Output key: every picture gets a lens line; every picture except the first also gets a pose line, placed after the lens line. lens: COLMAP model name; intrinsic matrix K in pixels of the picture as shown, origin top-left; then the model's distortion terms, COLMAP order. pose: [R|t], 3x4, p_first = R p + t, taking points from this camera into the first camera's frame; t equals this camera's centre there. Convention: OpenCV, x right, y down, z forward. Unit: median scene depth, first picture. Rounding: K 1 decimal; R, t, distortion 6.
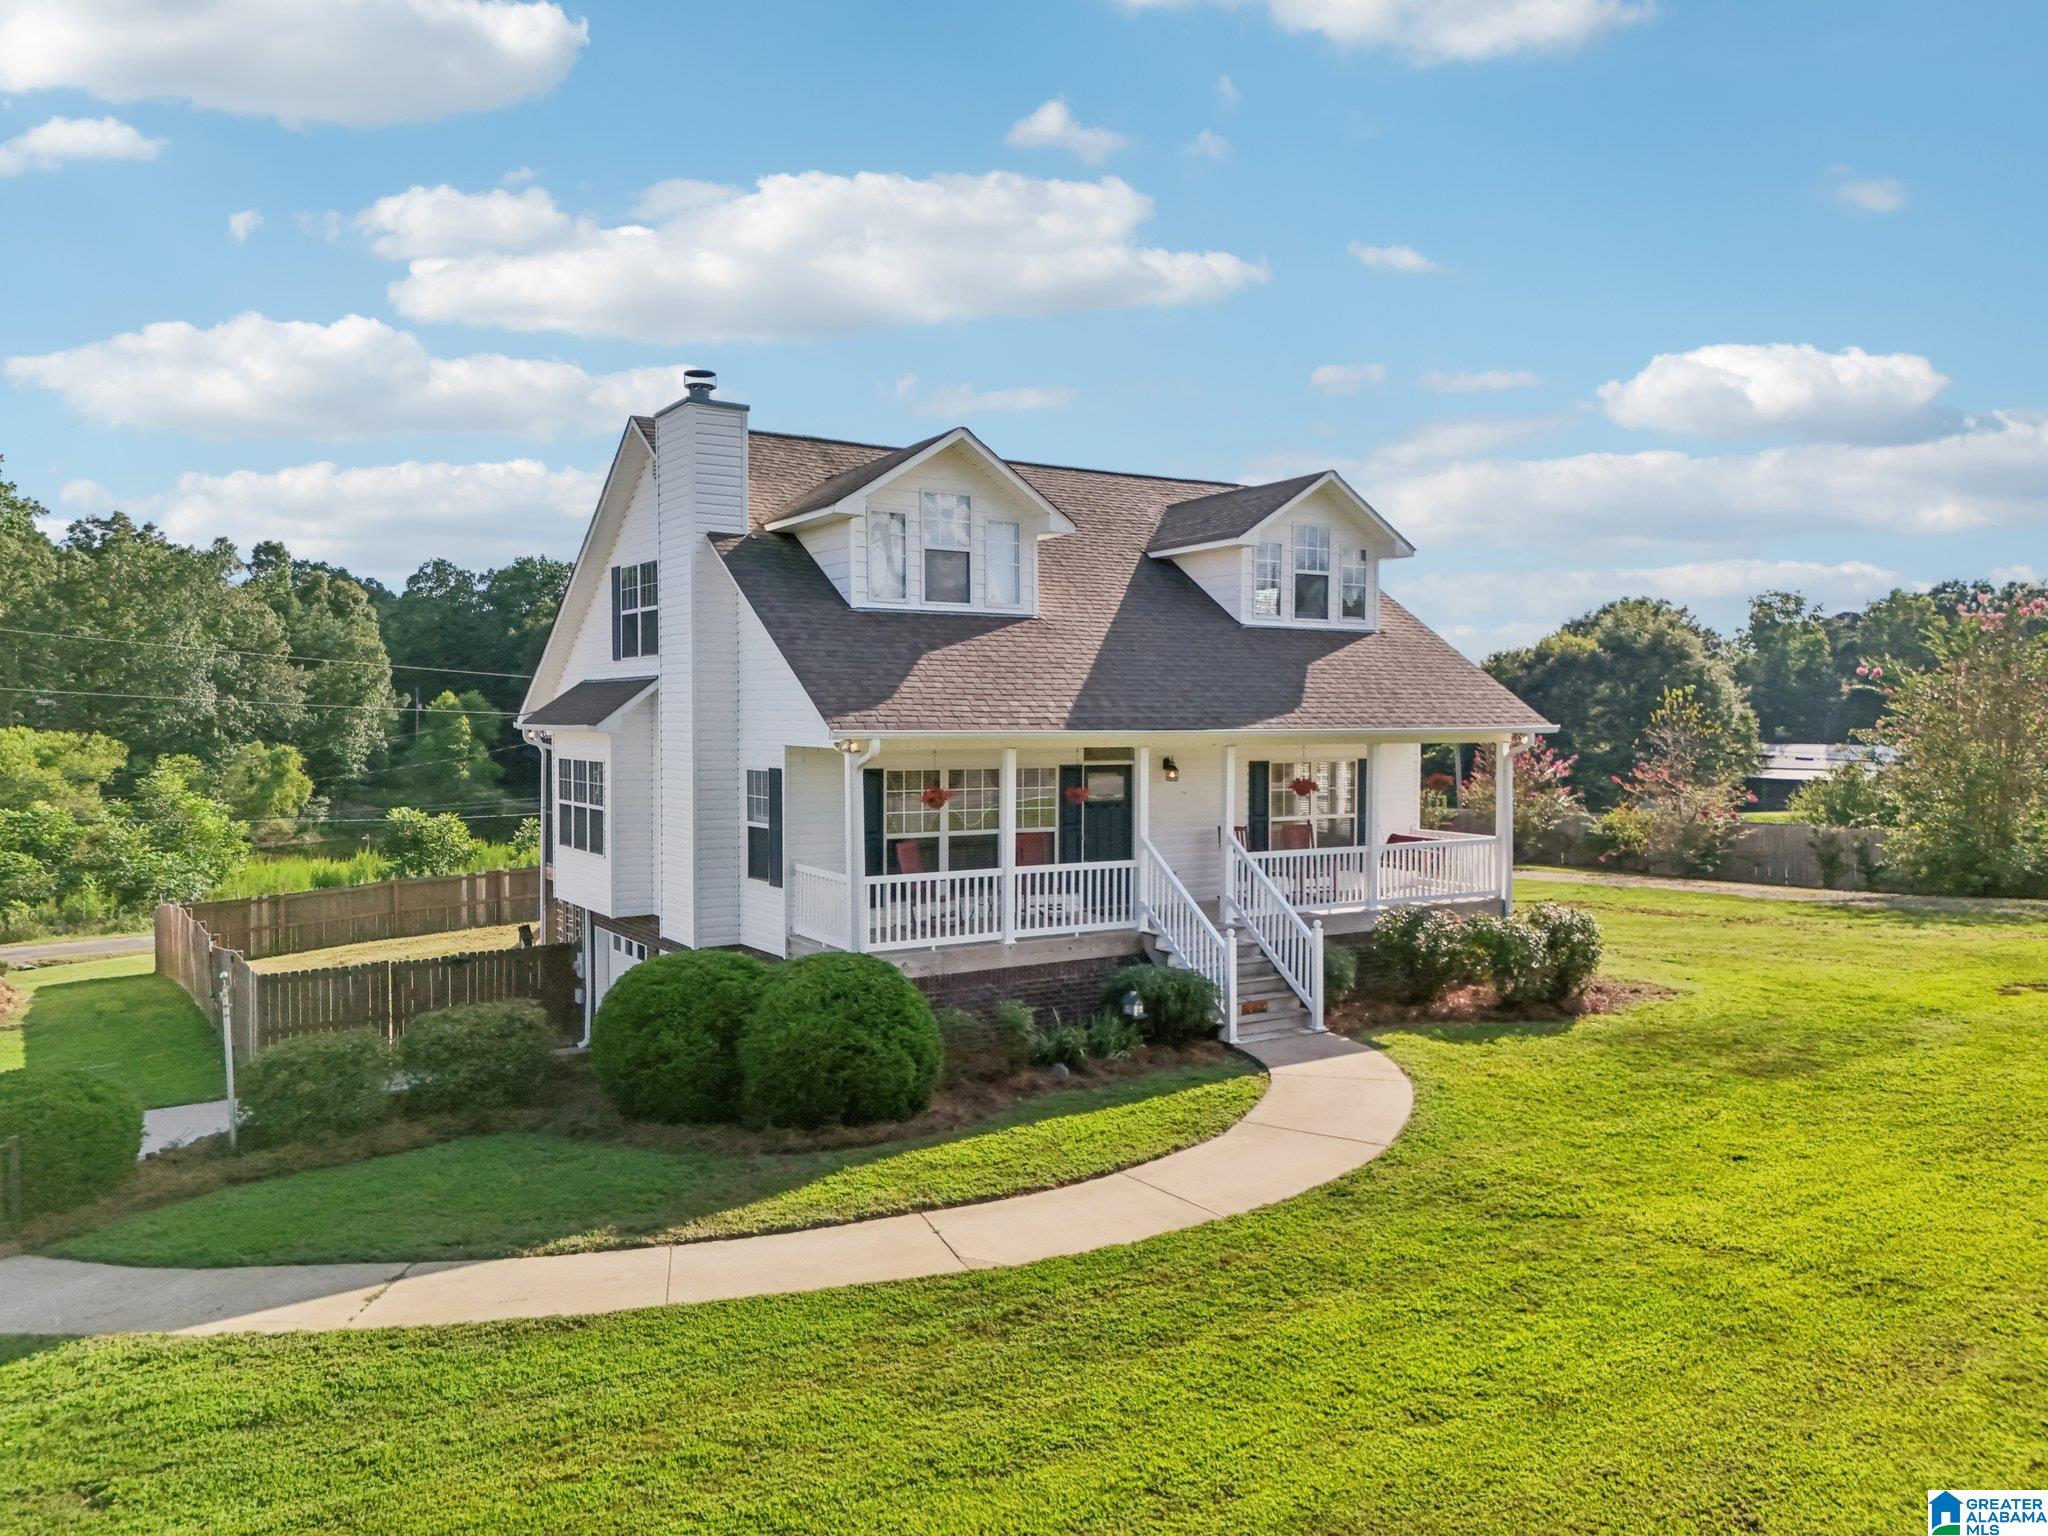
lens RADIAL K [[1524.7, 0, 1022.4], [0, 1524.7, 748.1], [0, 0, 1]] dist [0.107687, -0.163689]
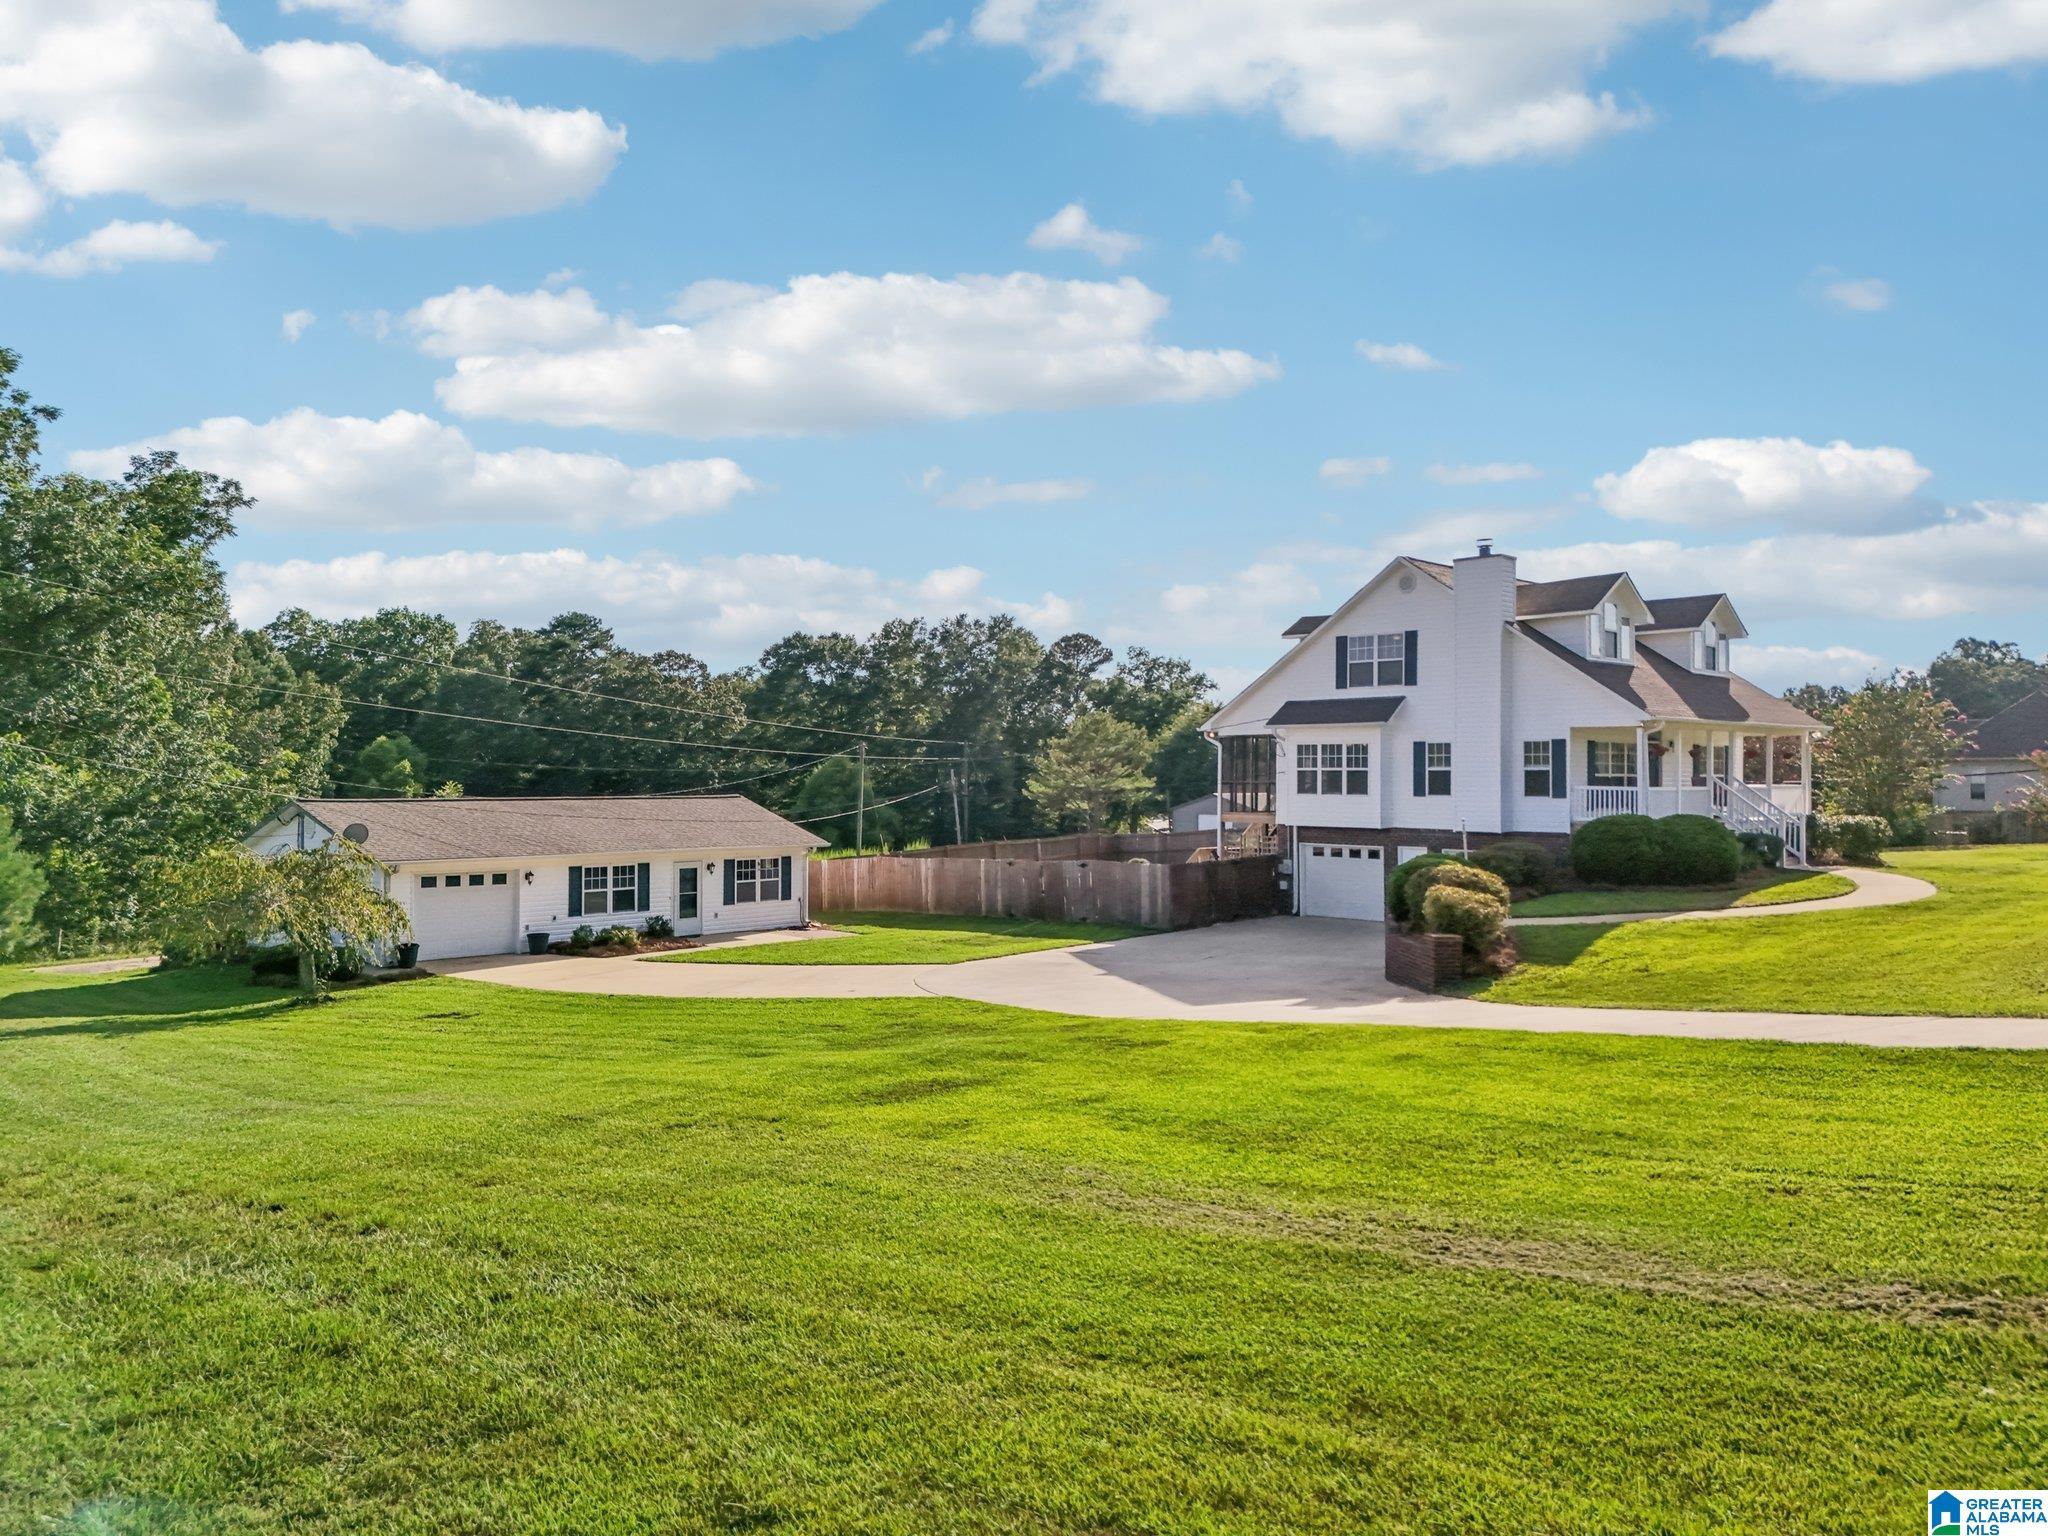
lens RADIAL K [[1522.8, 0, 1022.8], [0, 1522.8, 764.6], [0, 0, 1]] dist [0.068936, -0.060123]
pose [[0.975741, 0.002889, 0.218908, -1.159778], [0.003472, 0.999583, -0.028665, 0.090992], [-0.218899, 0.028730, 0.975324, -0.729326]]
